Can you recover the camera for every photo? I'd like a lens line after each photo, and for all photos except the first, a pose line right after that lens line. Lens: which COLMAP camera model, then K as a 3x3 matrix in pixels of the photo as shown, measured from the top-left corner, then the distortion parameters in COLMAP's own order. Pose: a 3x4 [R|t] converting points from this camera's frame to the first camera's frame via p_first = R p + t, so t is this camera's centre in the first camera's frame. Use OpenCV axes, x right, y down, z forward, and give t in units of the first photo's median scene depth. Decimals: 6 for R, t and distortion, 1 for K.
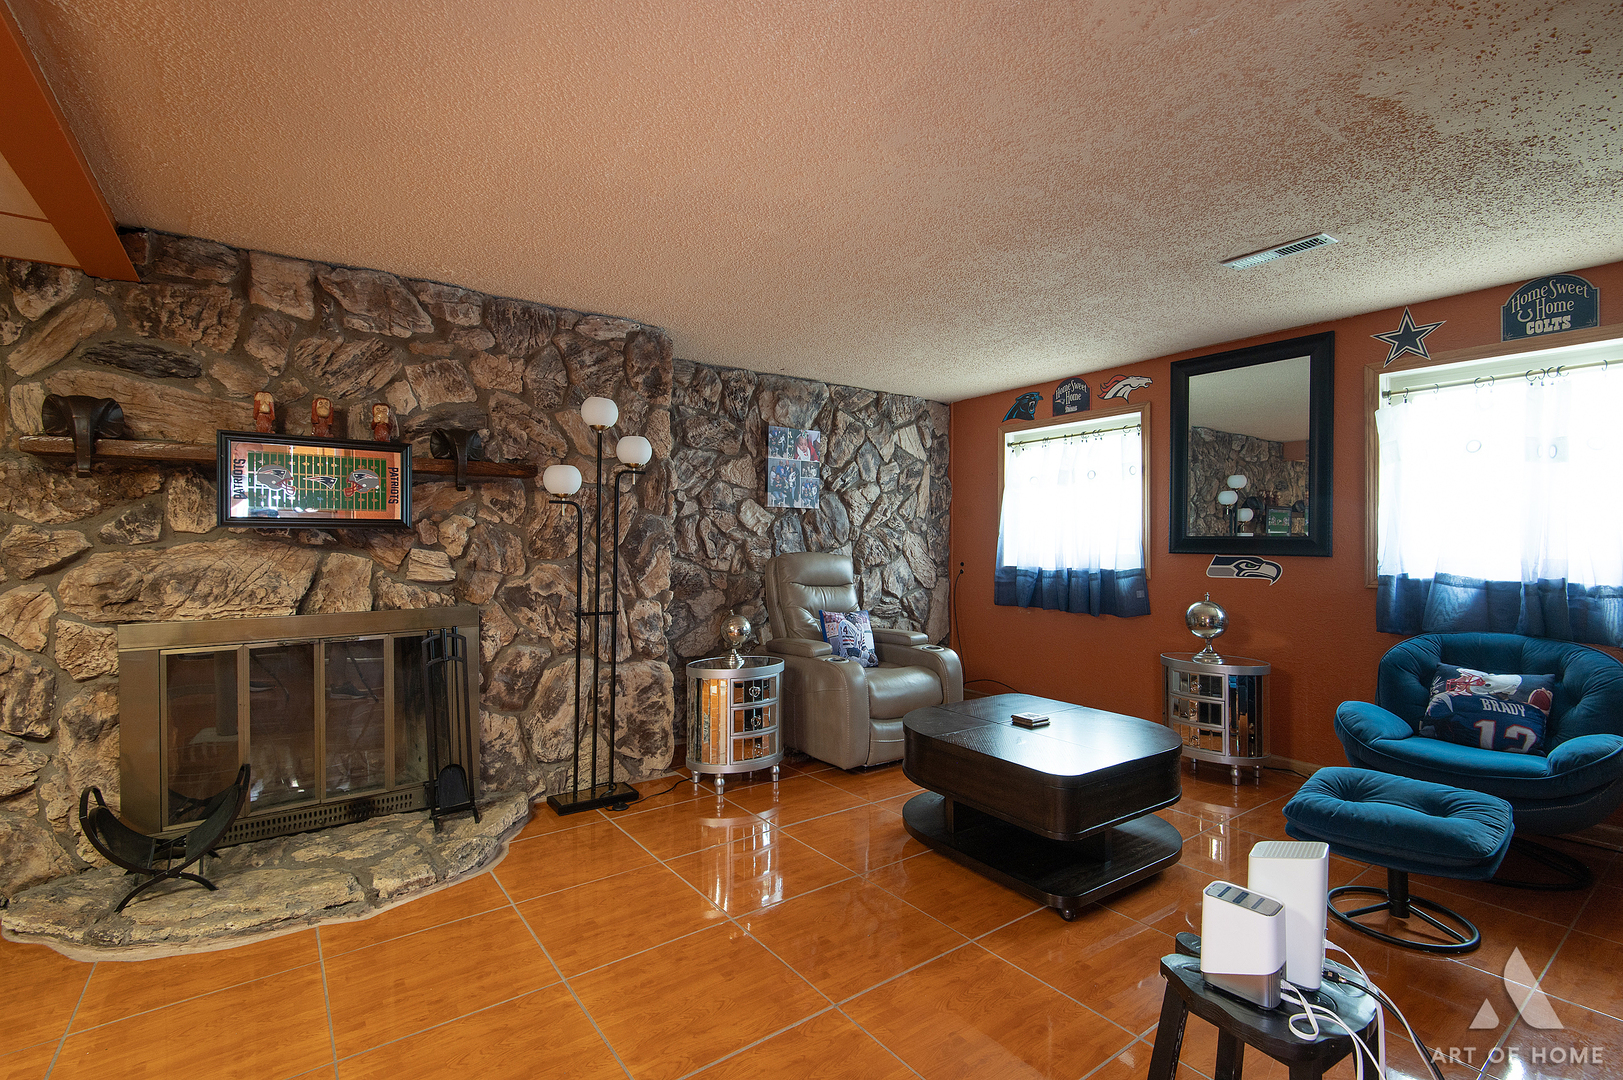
lens RADIAL K [[723.5, 0, 816.1], [0, 723.5, 541.3], [0, 0, 1]] dist [0.015889, -0.010372]
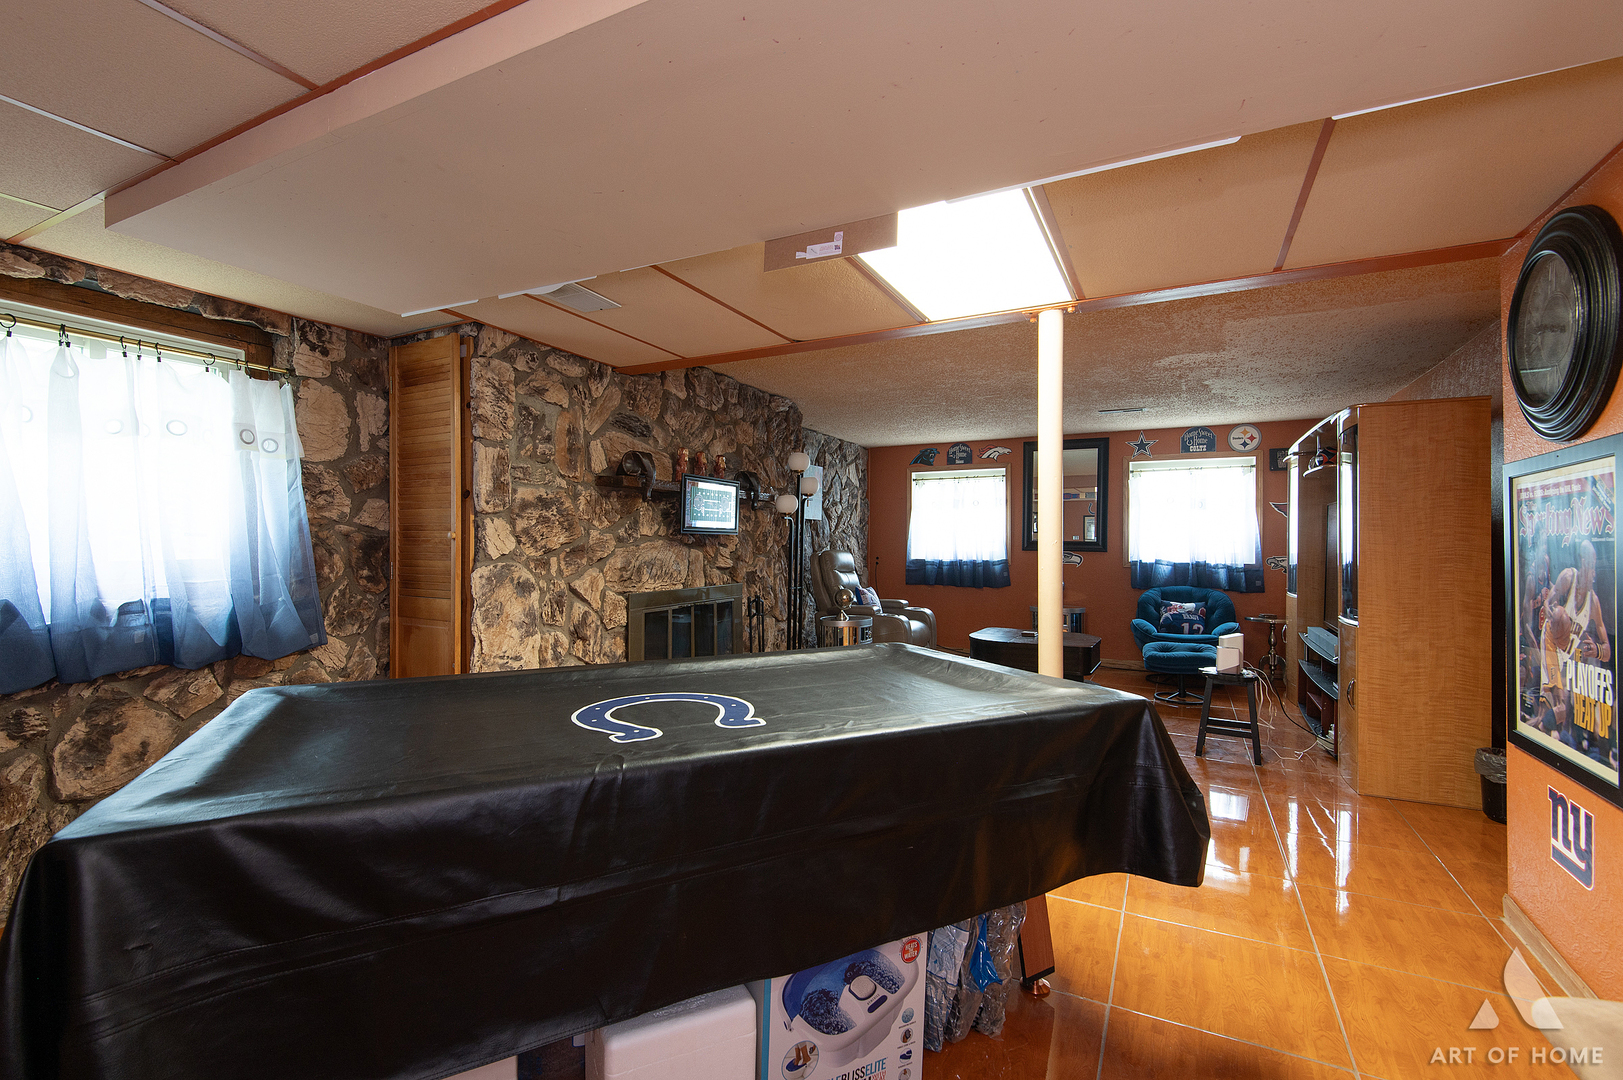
lens RADIAL K [[723.5, 0, 802.0], [0, 723.5, 544.7], [0, 0, 1]] dist [0.015889, -0.010372]
pose [[0.897141, 0.004346, 0.441722, -1.013969], [-0.006705, 0.999970, 0.003779, -0.000374], [-0.441693, -0.006352, 0.897144, -0.446128]]
